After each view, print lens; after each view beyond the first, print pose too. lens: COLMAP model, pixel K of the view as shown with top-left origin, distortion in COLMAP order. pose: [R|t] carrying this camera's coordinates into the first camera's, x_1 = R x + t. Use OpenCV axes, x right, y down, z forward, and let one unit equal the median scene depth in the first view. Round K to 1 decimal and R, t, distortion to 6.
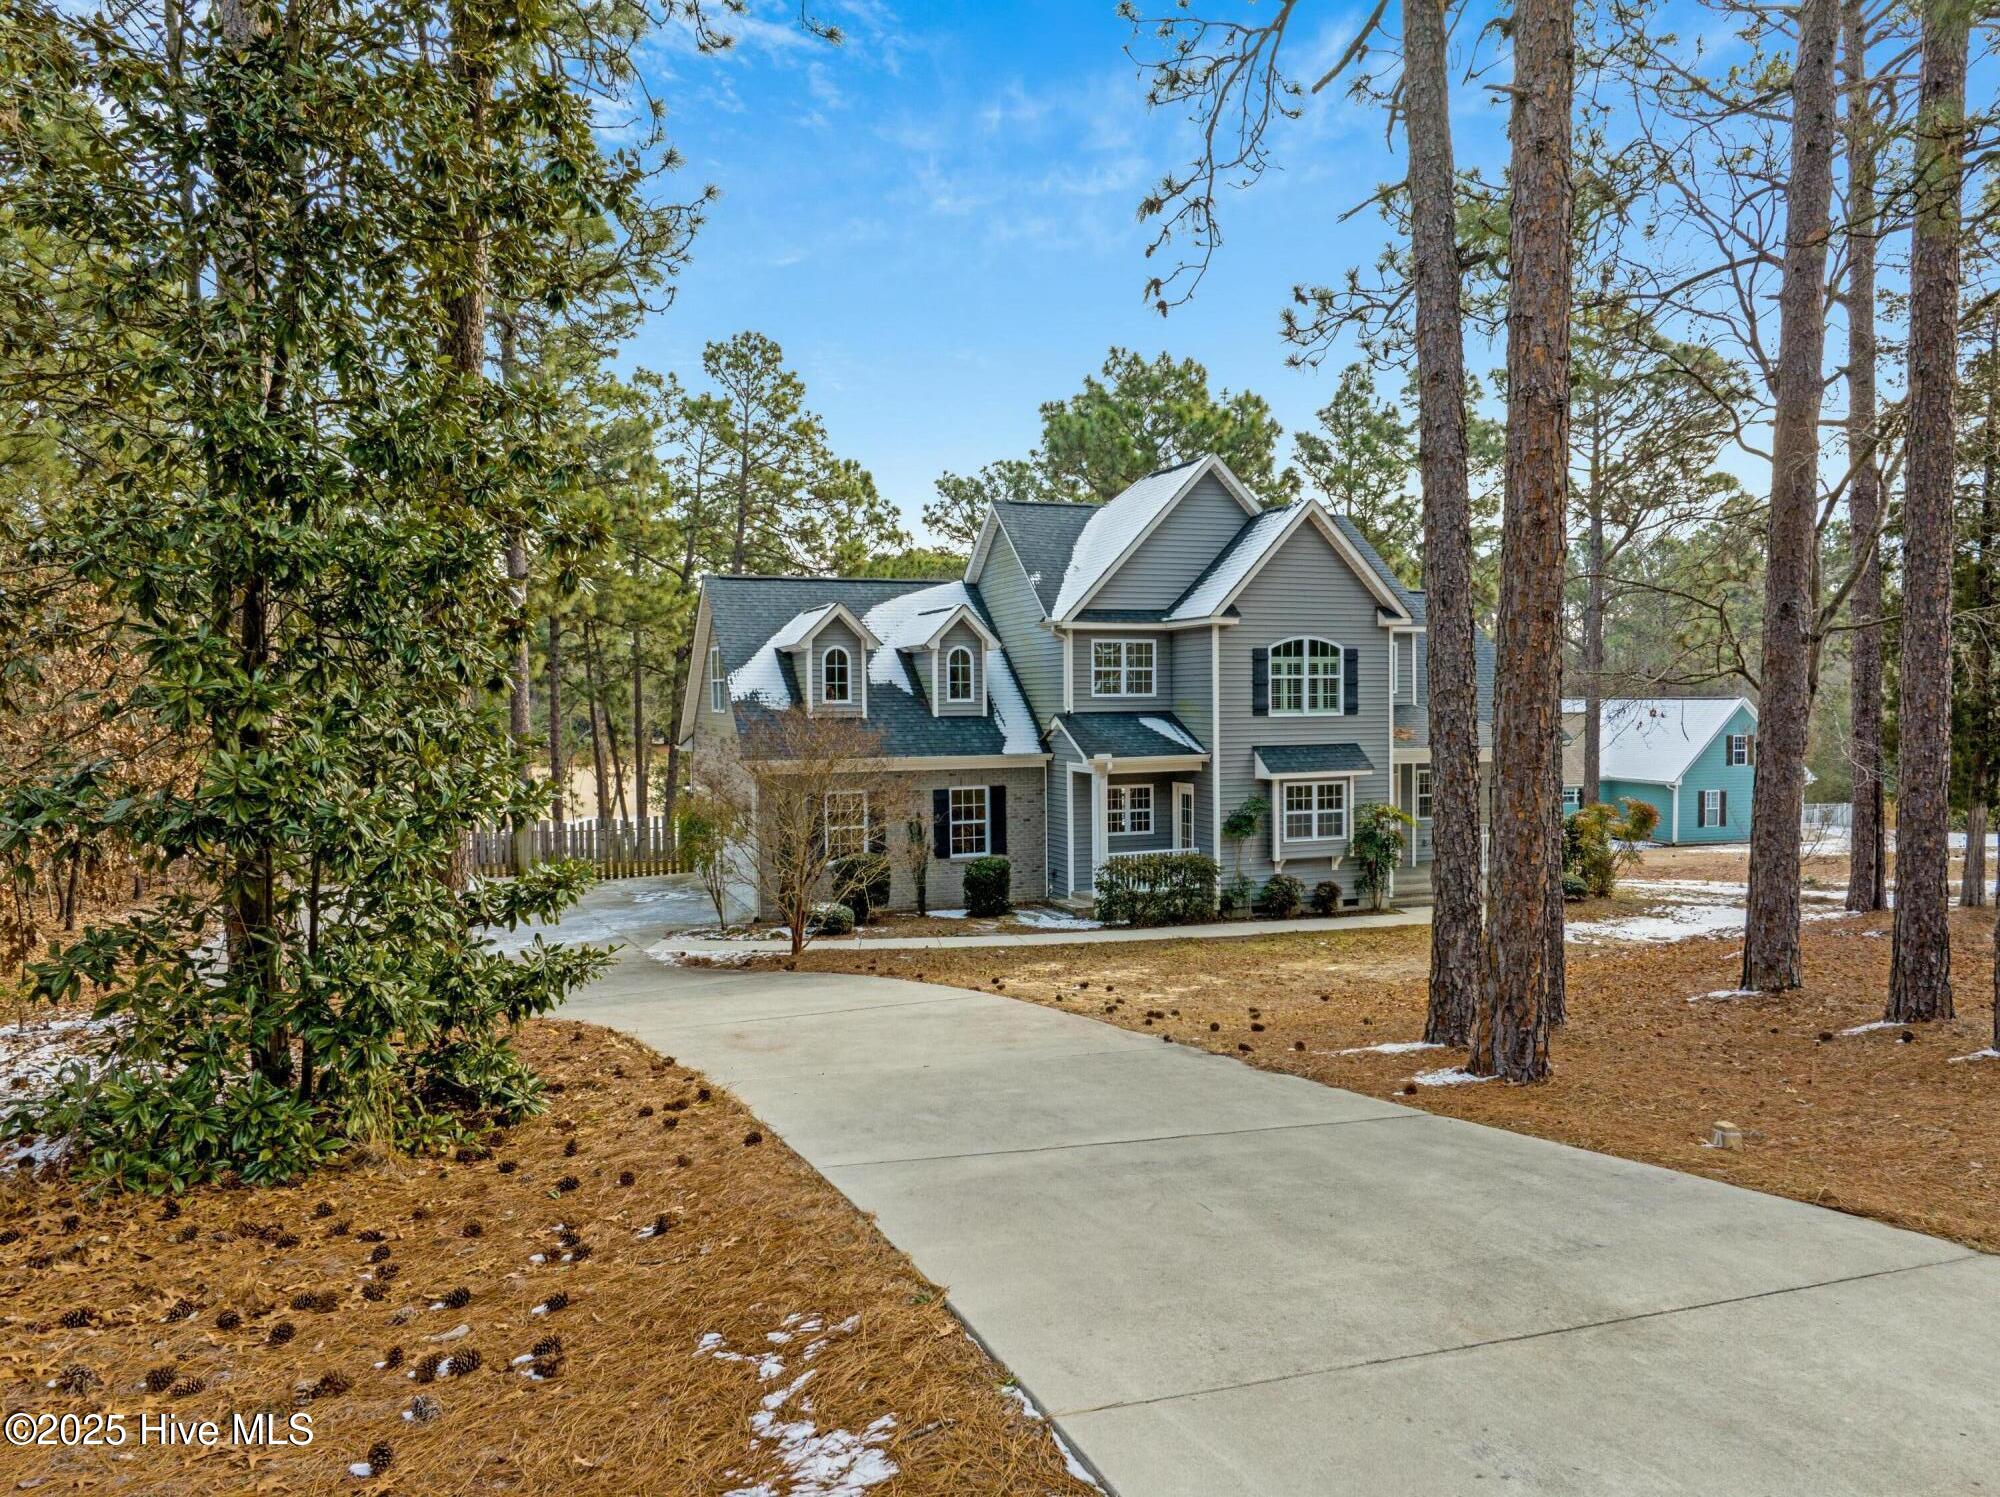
lens RADIAL K [[1396.4, 0, 998.3], [0, 1396.4, 739.5], [0, 0, 1]] dist [-0.007606, -0.002985]
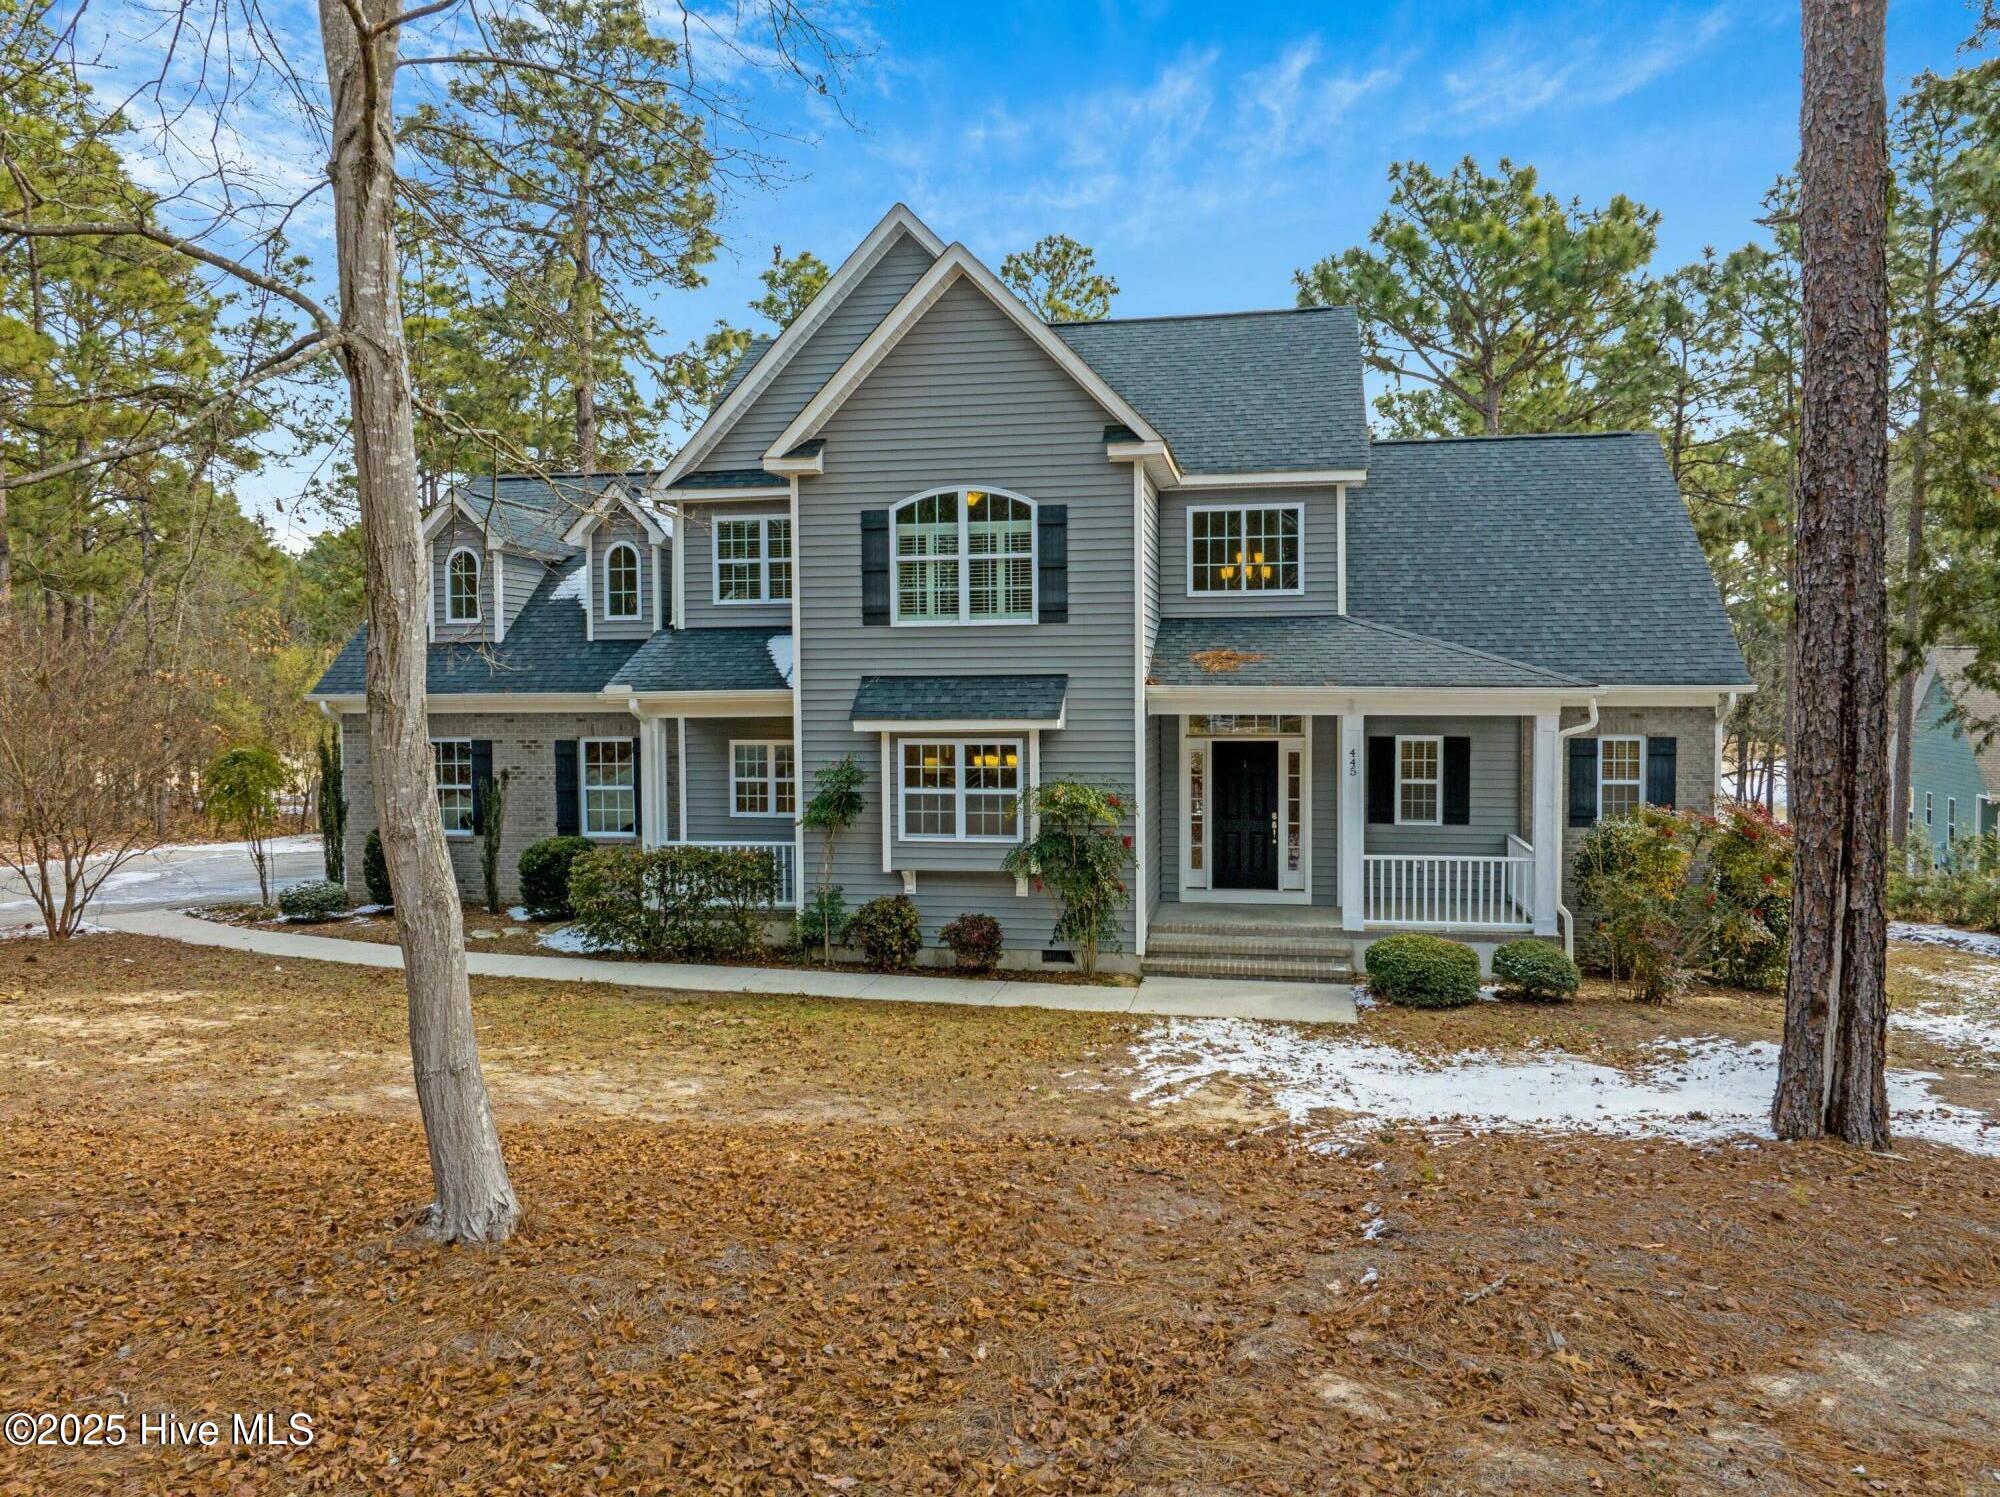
lens RADIAL K [[1396.4, 0, 1000.5], [0, 1396.4, 756.1], [0, 0, 1]] dist [-0.007606, -0.002985]
pose [[0.847765, 0.029174, -0.529569, 0.541789], [-0.021103, 0.999551, 0.021282, 0.024617], [0.529952, -0.006867, 0.848000, 0.518559]]
